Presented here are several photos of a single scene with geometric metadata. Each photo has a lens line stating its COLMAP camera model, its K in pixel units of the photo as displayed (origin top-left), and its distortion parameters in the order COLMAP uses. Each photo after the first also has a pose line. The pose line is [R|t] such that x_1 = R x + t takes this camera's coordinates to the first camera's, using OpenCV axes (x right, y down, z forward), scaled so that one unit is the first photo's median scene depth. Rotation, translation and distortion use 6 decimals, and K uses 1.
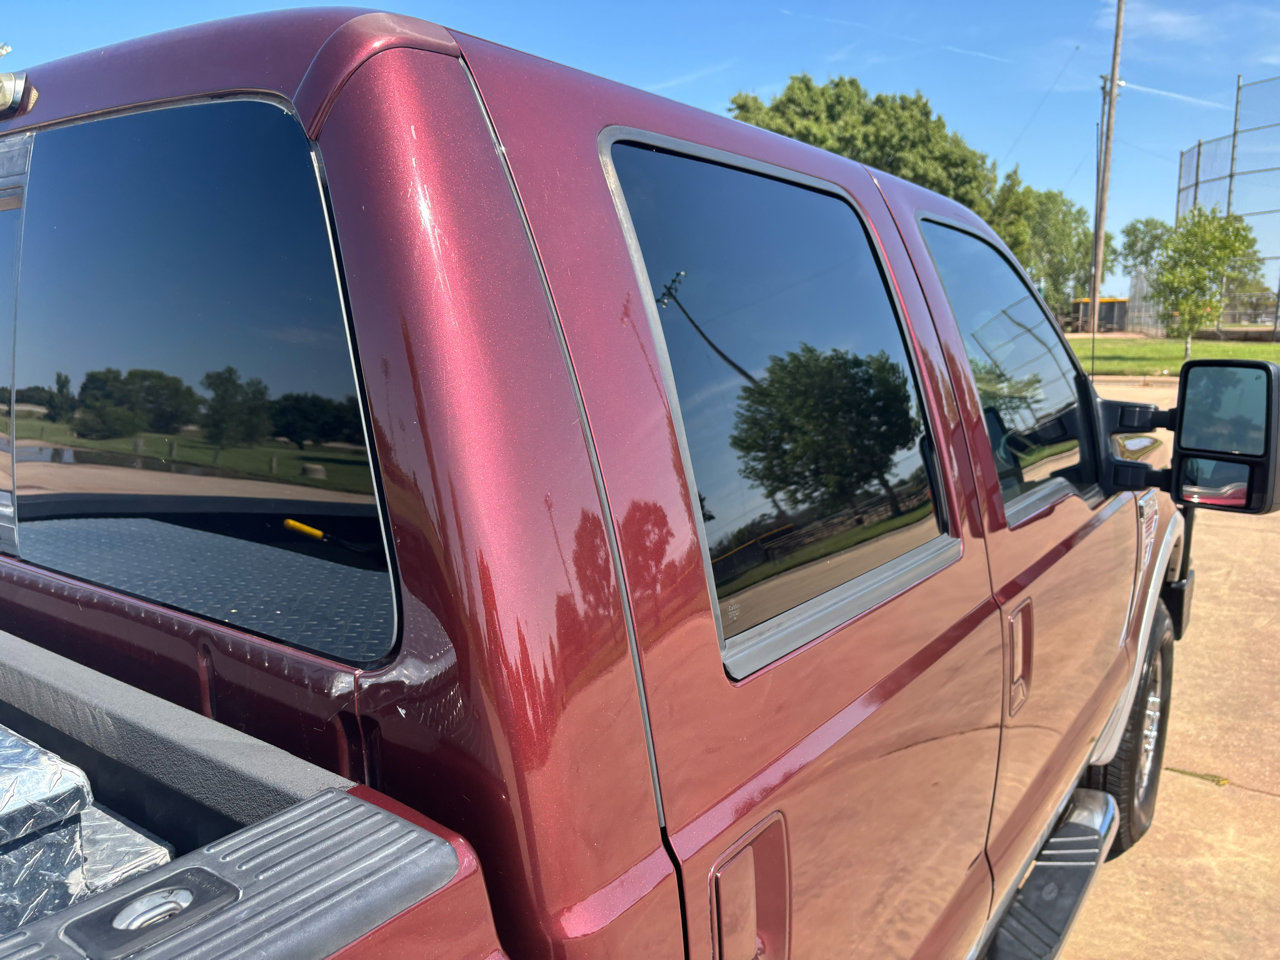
lens RADIAL K [[979.3, 0, 655.2], [0, 979.3, 465.2], [0, 0, 1]] dist [0.003014, 0.001709]
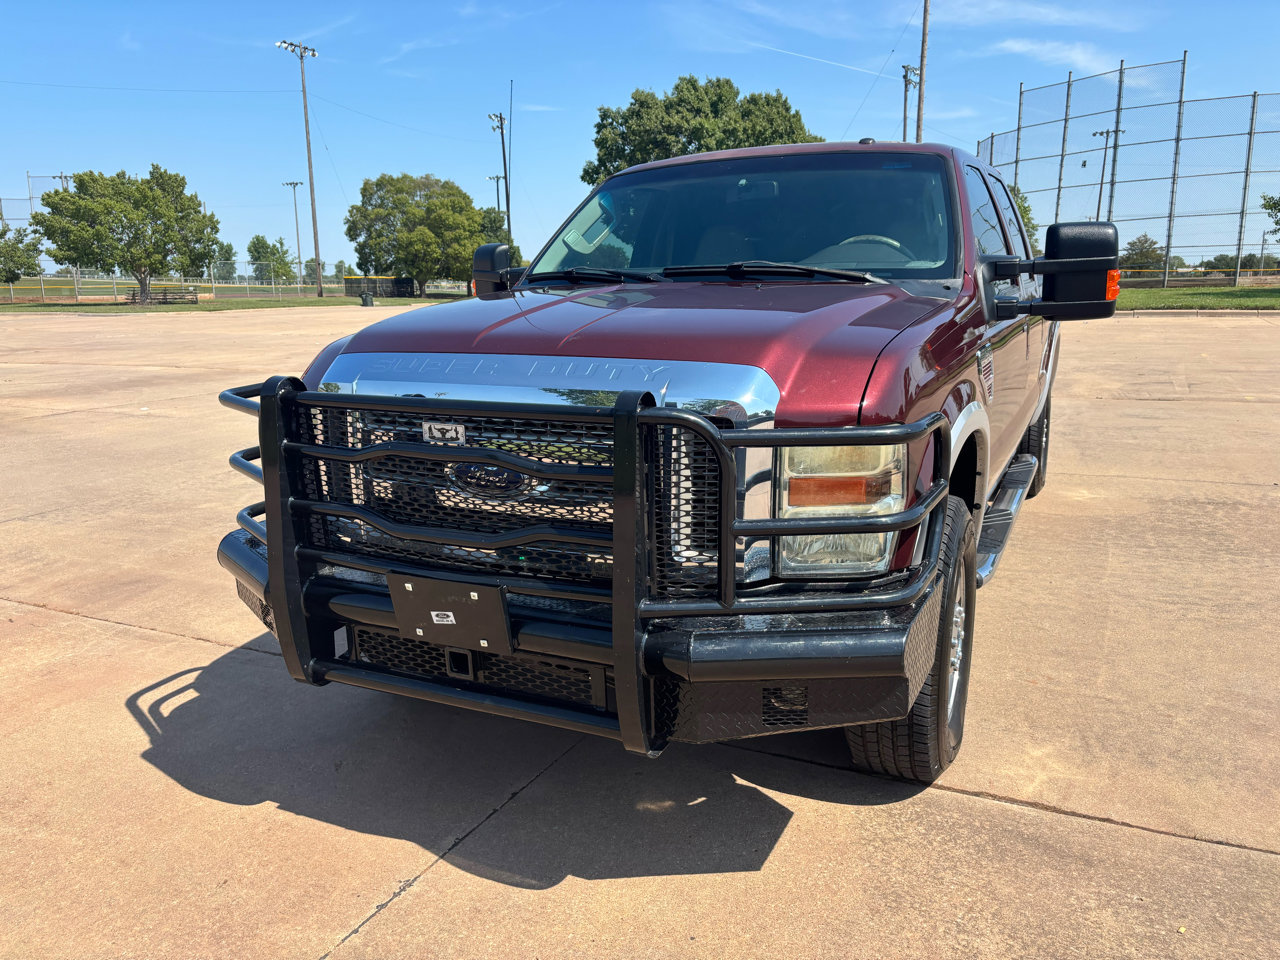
lens RADIAL K [[975.0, 0, 632.5], [0, 975.0, 471.8], [0, 0, 1]] dist [0.016827, 0.000670]
pose [[0.986324, -0.048389, 0.157555, -0.133517], [0.042642, 0.998303, 0.039653, 0.040015], [-0.159207, -0.032392, 0.986714, -0.201175]]
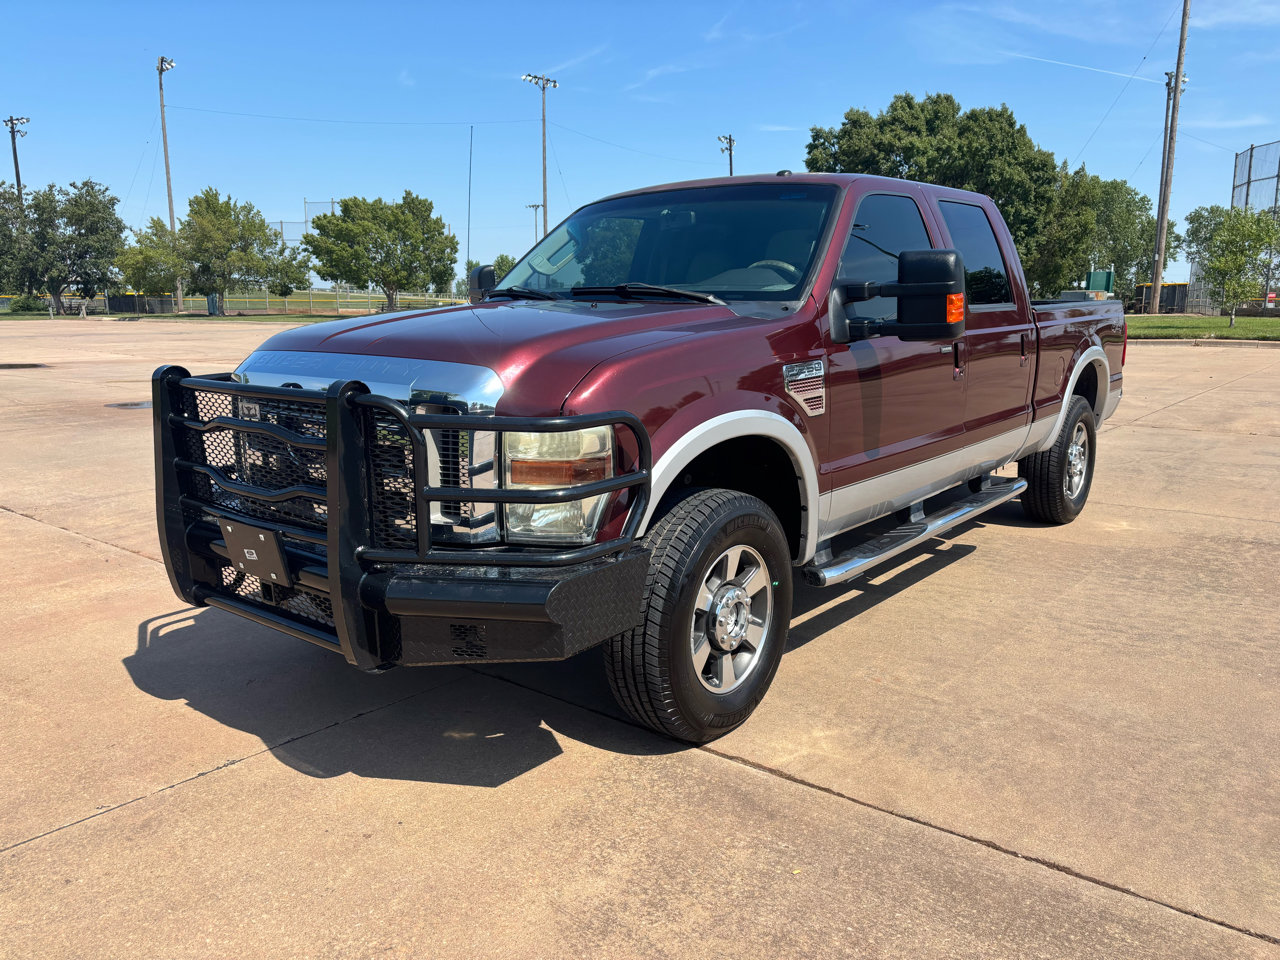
lens RADIAL K [[970.5, 0, 632.4], [0, 970.5, 478.8], [0, 0, 1]] dist [0.041767, -0.042104]
pose [[0.997744, 0.008821, -0.066557, -0.097601], [-0.007258, 0.999693, 0.023695, 0.043040], [0.066746, -0.023158, 0.997501, -0.216938]]
